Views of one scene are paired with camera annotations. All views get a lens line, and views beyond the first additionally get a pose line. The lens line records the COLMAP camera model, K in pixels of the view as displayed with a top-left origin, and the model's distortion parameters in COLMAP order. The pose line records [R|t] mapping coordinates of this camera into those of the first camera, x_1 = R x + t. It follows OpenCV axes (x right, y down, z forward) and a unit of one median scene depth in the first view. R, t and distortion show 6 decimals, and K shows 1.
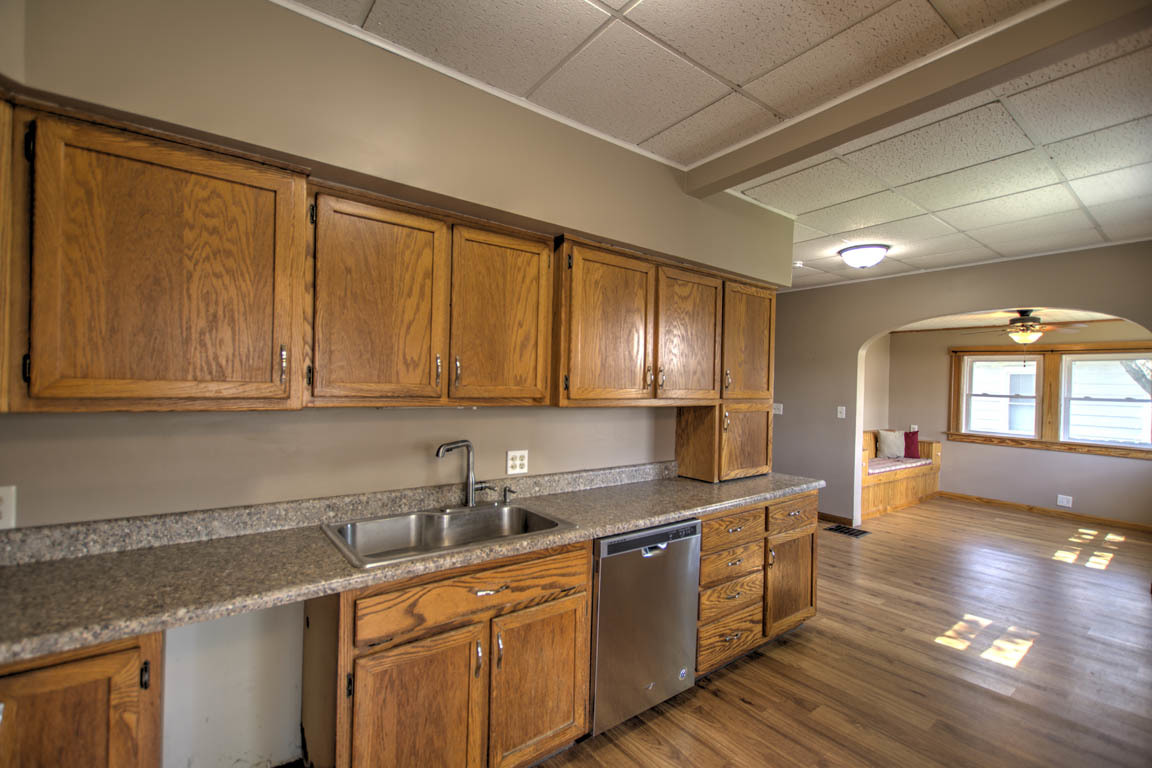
lens RADIAL K [[497.1, 0, 578.3], [0, 497.1, 388.2], [0, 0, 1]] dist [0.012214, -0.009309]
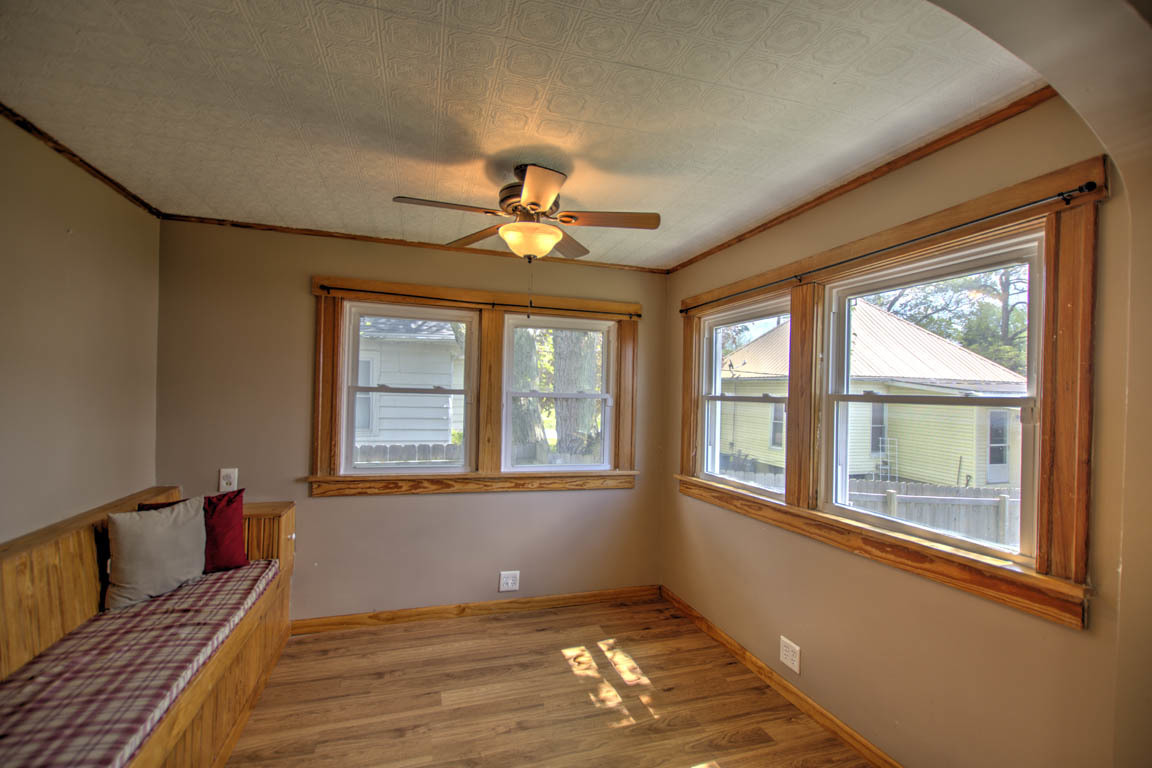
lens RADIAL K [[497.1, 0, 578.3], [0, 497.1, 388.2], [0, 0, 1]] dist [0.012214, -0.009309]
pose [[0.332119, -0.012683, 0.943152, 0.425516], [-0.011828, 0.999775, 0.017609, 0.002599], [-0.943163, -0.017004, 0.331894, 0.657666]]
